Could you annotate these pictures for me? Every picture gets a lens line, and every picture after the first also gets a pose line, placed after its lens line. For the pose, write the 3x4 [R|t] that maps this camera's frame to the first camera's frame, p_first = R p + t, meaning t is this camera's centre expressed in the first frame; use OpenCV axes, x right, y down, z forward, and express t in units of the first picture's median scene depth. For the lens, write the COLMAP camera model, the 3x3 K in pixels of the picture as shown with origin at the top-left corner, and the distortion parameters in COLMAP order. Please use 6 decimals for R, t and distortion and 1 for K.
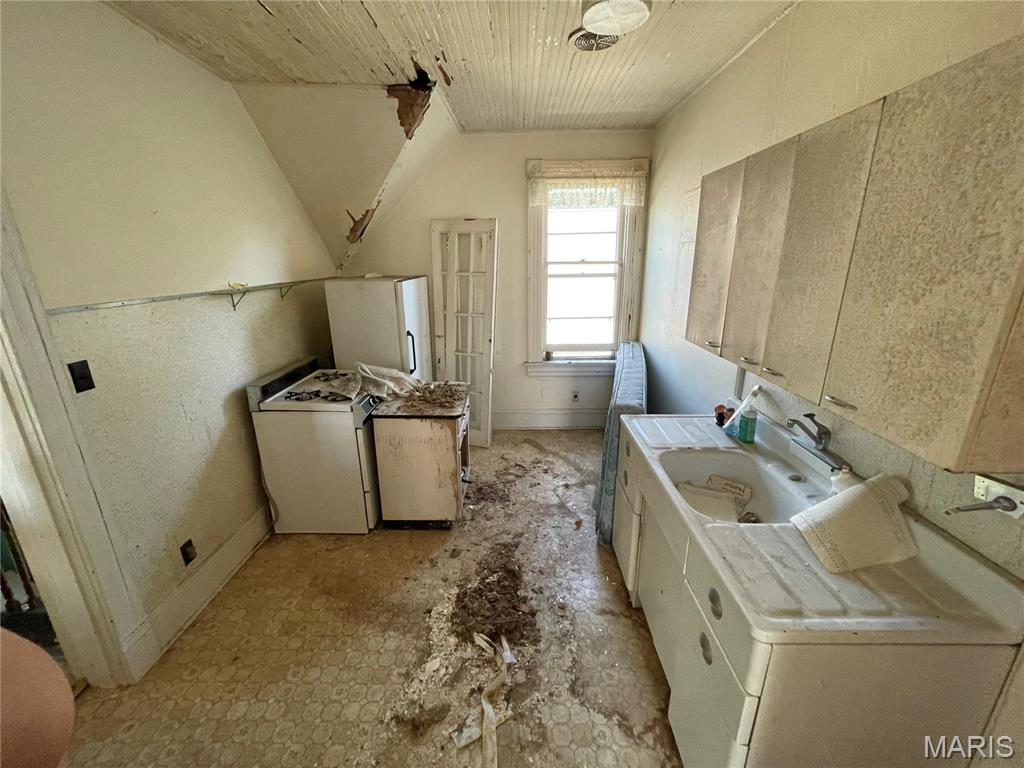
lens RADIAL K [[413.2, 0, 512.1], [0, 413.2, 381.3], [0, 0, 1]] dist [-0.001574, 0.000078]
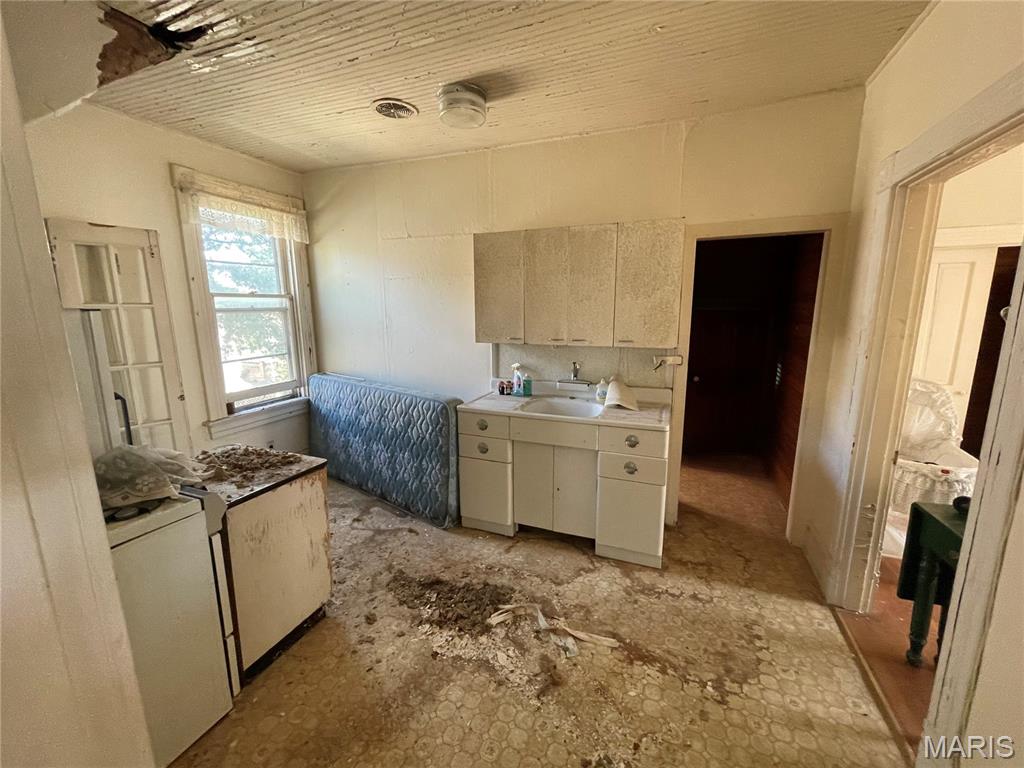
lens RADIAL K [[413.2, 0, 512.1], [0, 413.2, 381.3], [0, 0, 1]] dist [-0.001574, 0.000078]
pose [[0.354842, -0.159987, 0.921136, -0.761254], [0.269831, 0.960849, 0.062939, -0.024303], [-0.895142, 0.226217, 0.384119, 0.318768]]
